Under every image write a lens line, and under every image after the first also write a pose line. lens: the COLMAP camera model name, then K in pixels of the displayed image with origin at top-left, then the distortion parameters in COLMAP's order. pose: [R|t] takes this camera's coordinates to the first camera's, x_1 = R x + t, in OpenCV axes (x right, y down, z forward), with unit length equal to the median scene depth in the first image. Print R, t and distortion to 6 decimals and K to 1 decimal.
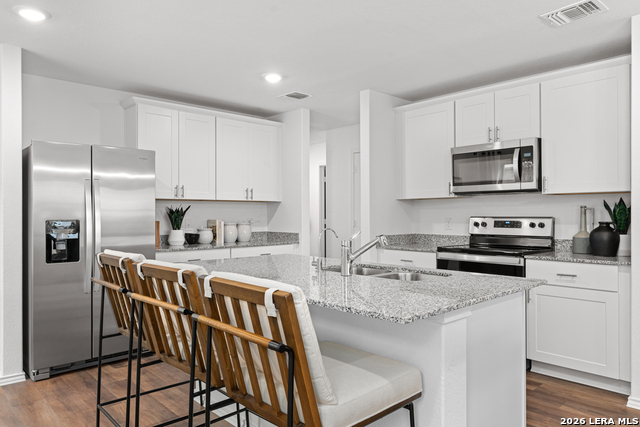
lens RADIAL K [[440.9, 0, 320.2], [0, 440.9, 213.9], [0, 0, 1]] dist [0.002272, -0.001487]
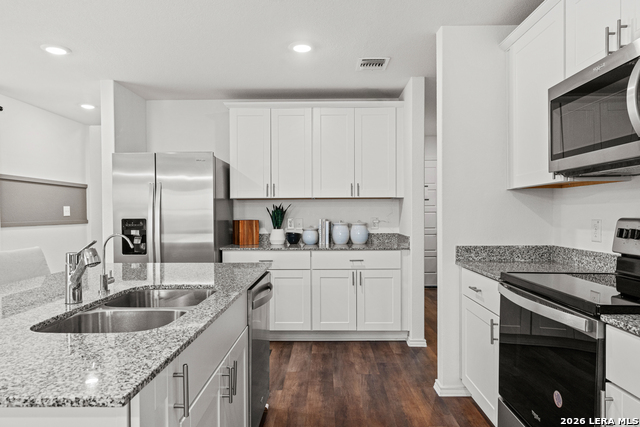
lens RADIAL K [[418.2, 0, 320.6], [0, 418.2, 213.4], [0, 0, 1]] dist [0.025077, -0.001548]
pose [[0.722603, 0.000070, -0.691264, 0.402575], [0.002752, 0.999992, 0.002978, -0.001343], [0.691258, -0.004054, 0.722596, 0.394444]]
